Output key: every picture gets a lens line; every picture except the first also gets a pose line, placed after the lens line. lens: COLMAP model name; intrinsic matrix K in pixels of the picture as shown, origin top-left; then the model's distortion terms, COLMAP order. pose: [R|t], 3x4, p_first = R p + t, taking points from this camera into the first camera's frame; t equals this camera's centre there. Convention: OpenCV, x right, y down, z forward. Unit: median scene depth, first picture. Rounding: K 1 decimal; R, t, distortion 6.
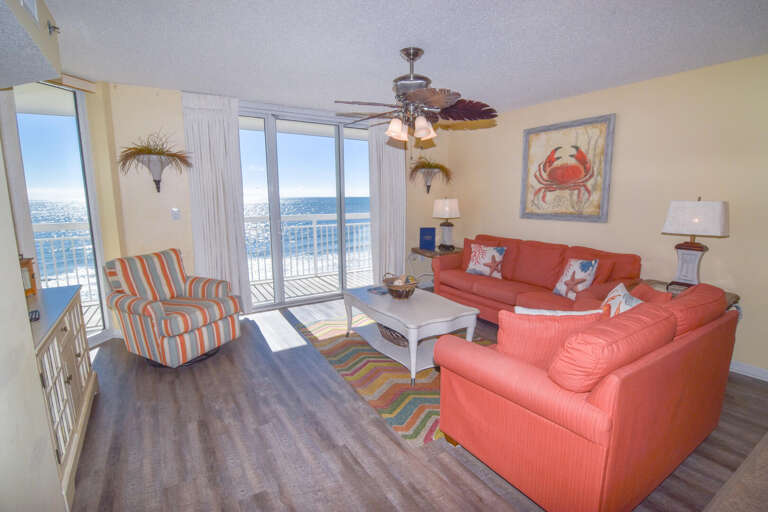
lens RADIAL K [[380.6, 0, 389.3], [0, 380.6, 255.5], [0, 0, 1]] dist [-0.013997, 0.000811]
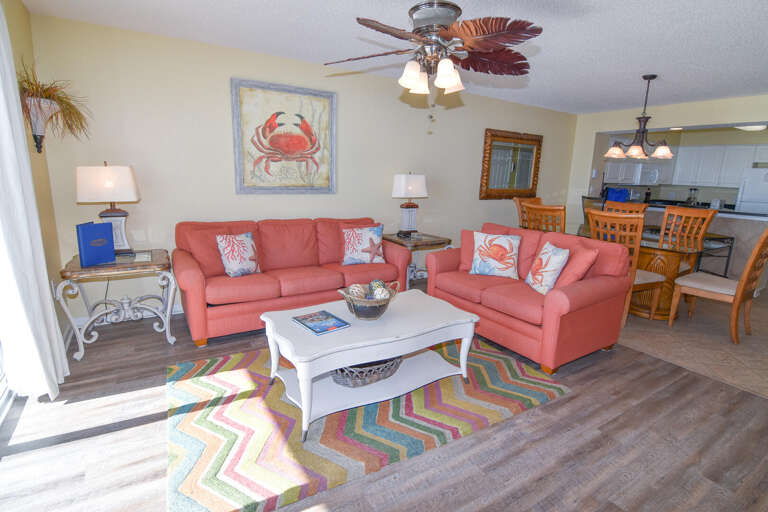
lens RADIAL K [[380.6, 0, 388.8], [0, 380.6, 261.7], [0, 0, 1]] dist [-0.013997, 0.000811]
pose [[-0.012031, -0.229504, 0.973233, -0.525668], [0.117813, 0.966199, 0.229301, -0.121167], [-0.992963, 0.117418, 0.015415, 0.789383]]
